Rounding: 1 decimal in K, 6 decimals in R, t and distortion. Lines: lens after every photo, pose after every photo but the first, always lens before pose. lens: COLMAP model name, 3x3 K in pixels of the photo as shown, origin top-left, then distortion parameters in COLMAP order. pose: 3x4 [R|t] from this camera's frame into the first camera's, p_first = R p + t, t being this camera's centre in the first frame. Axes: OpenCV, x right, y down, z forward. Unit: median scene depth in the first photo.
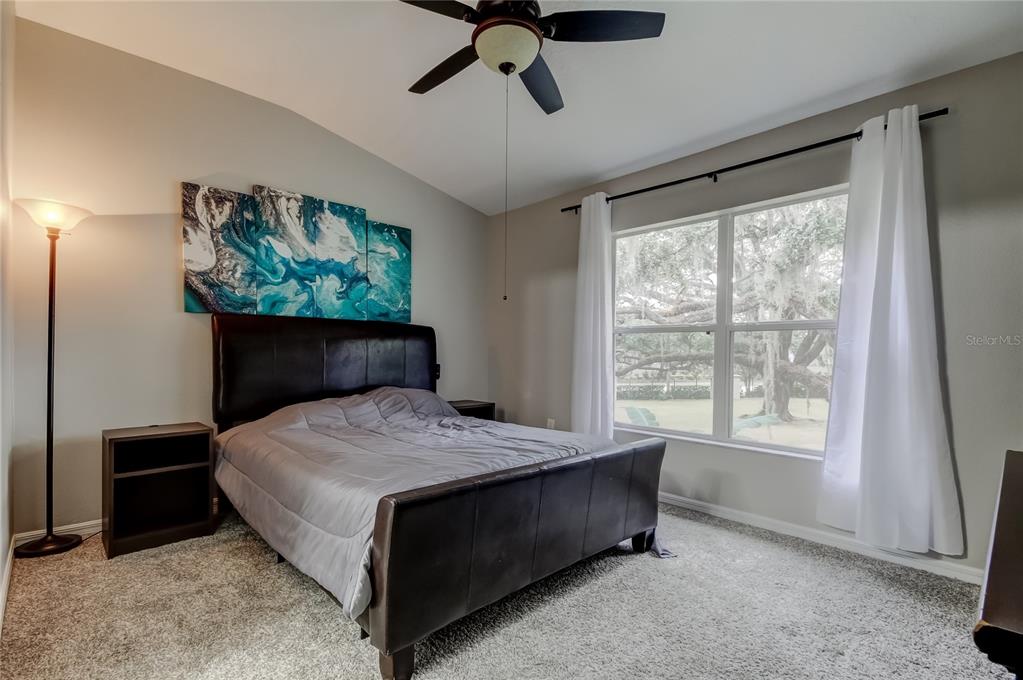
lens RADIAL K [[476.2, 0, 519.5], [0, 476.2, 346.8], [0, 0, 1]] dist [0.017598, -0.006480]
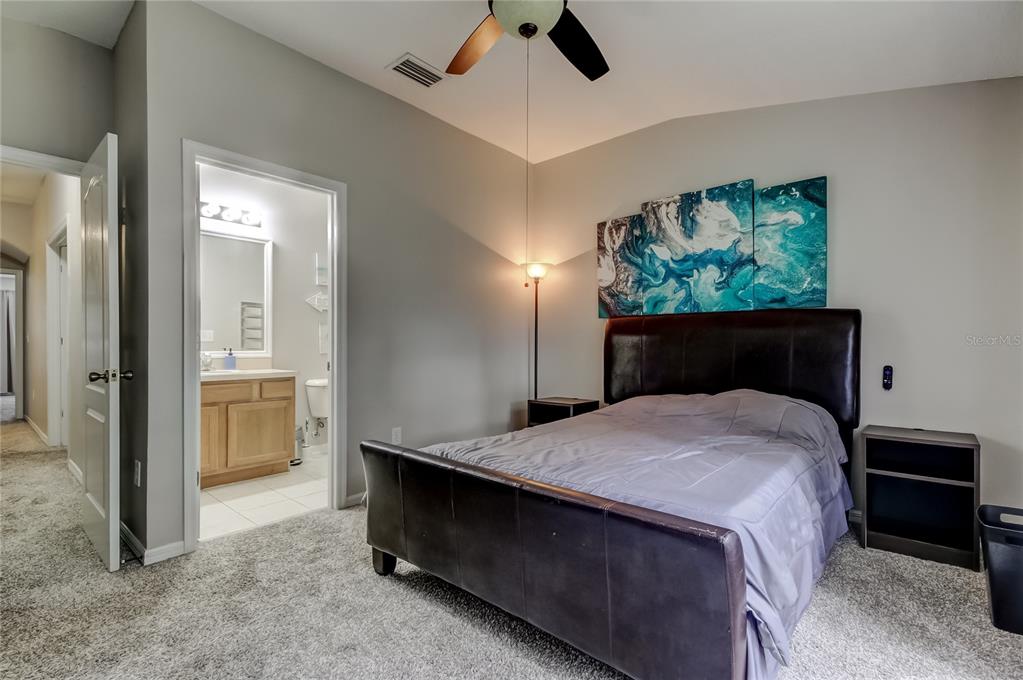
lens RADIAL K [[476.2, 0, 491.1], [0, 476.2, 346.3], [0, 0, 1]] dist [0.017598, -0.006480]
pose [[0.042063, -0.005877, -0.999098, 0.560928], [0.010076, 0.999934, -0.005458, 0.010014], [0.999064, -0.009838, 0.042120, 0.554953]]
